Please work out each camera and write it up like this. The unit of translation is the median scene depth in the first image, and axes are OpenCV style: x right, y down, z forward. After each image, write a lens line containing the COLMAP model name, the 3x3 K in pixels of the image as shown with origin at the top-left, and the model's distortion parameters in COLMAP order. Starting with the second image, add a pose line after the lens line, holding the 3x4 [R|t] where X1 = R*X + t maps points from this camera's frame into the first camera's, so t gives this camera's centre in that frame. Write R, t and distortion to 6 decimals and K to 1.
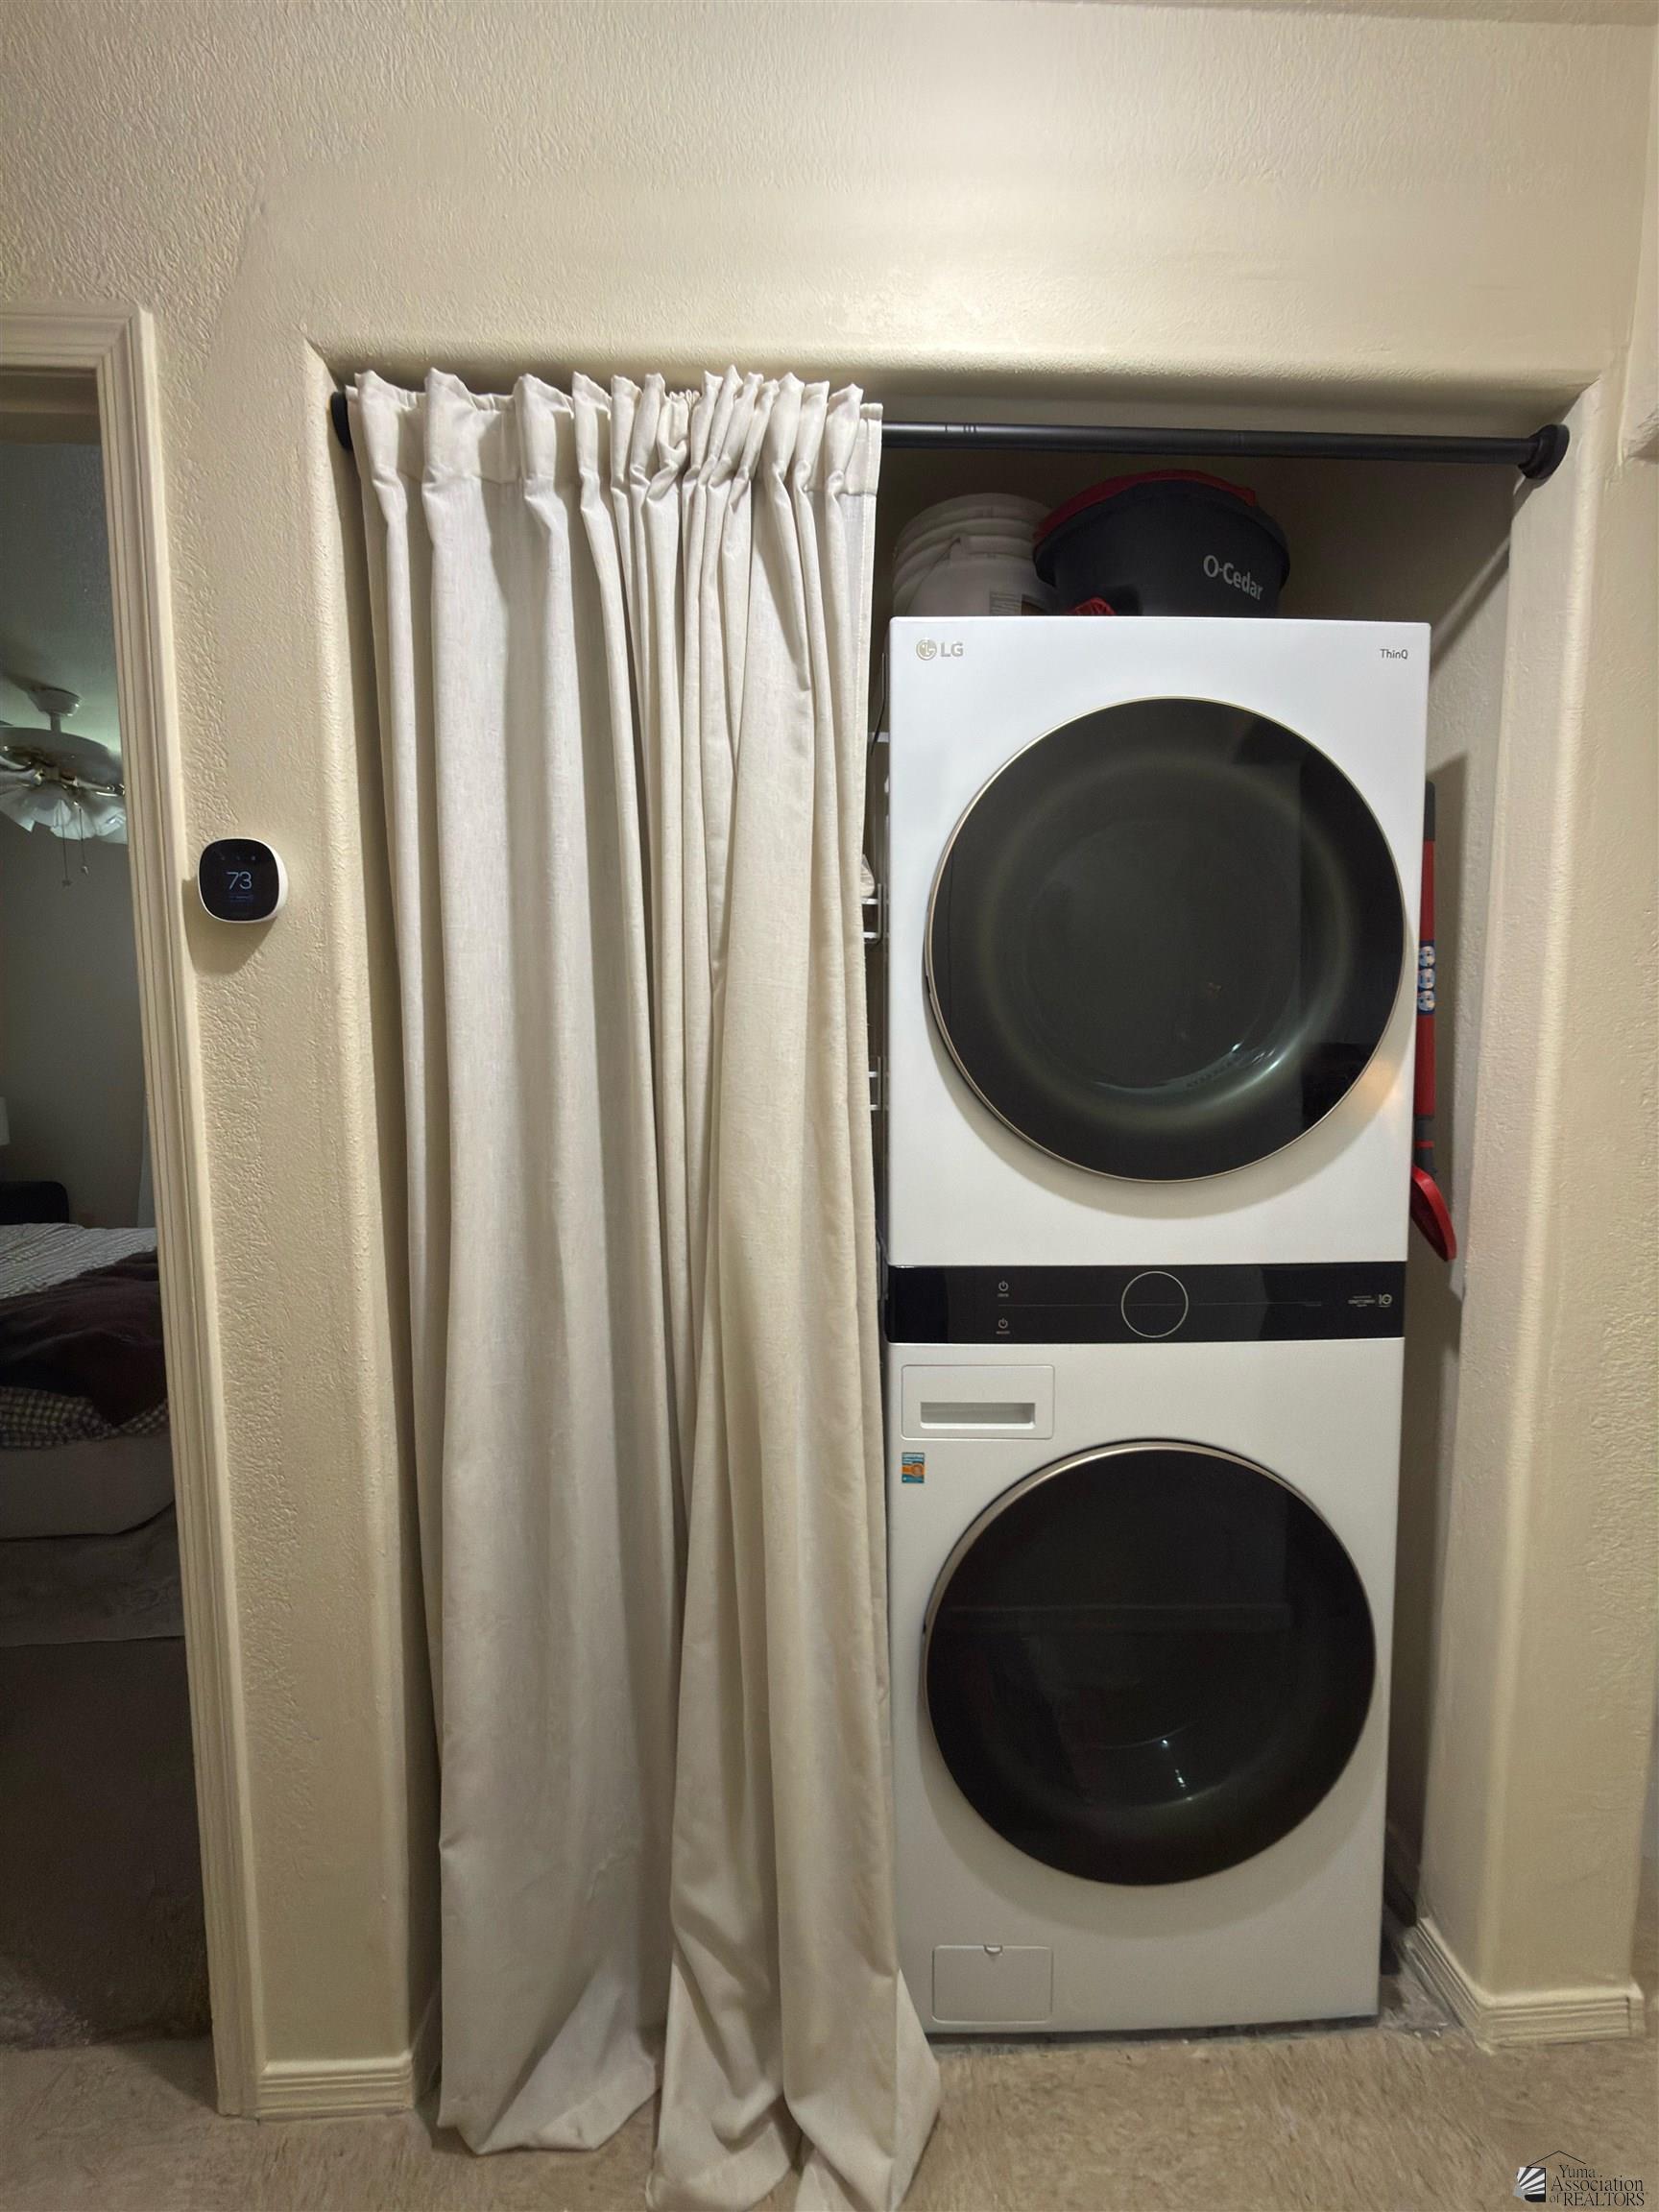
lens RADIAL K [[883.5, 0, 829.5], [0, 883.5, 1106.0], [0, 0, 1]] dist [0.002728, 0.000180]
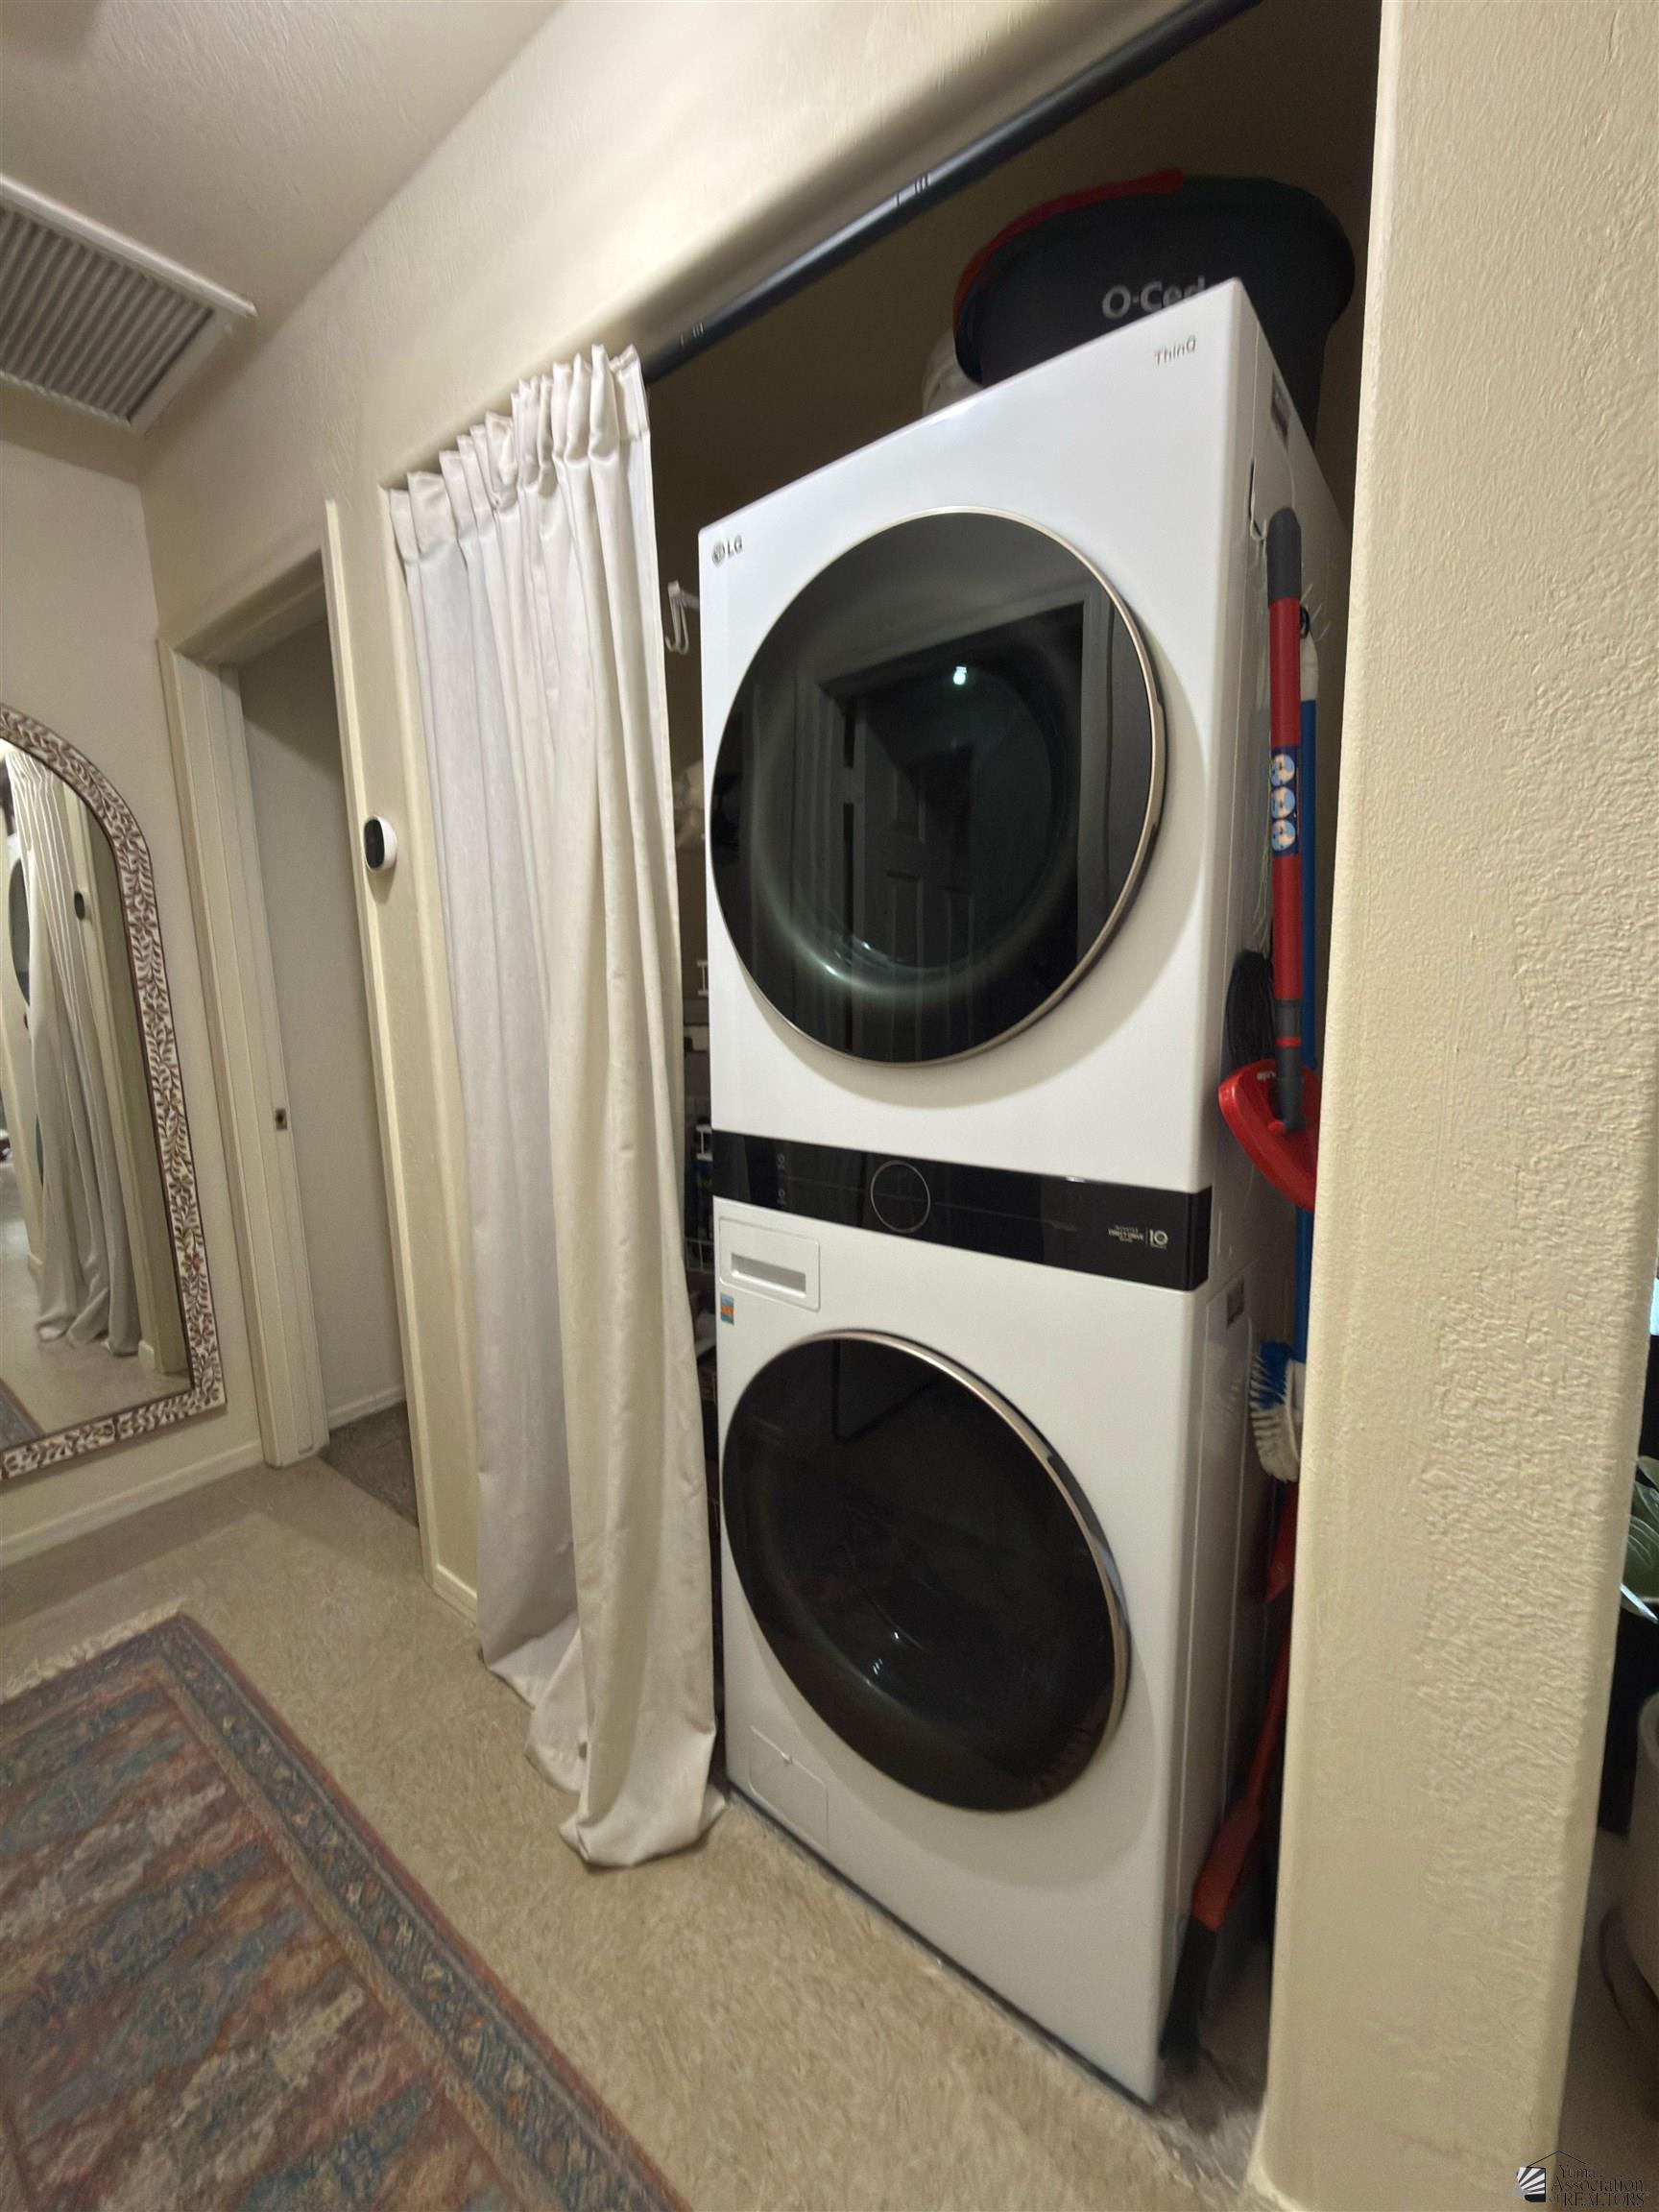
lens RADIAL K [[883.5, 0, 829.5], [0, 883.5, 1106.0], [0, 0, 1]] dist [0.002728, 0.000180]
pose [[0.759830, 0.082531, -0.644862, 0.905578], [-0.038621, 0.995888, 0.081949, 0.052938], [0.648974, -0.037362, 0.759893, 0.235153]]
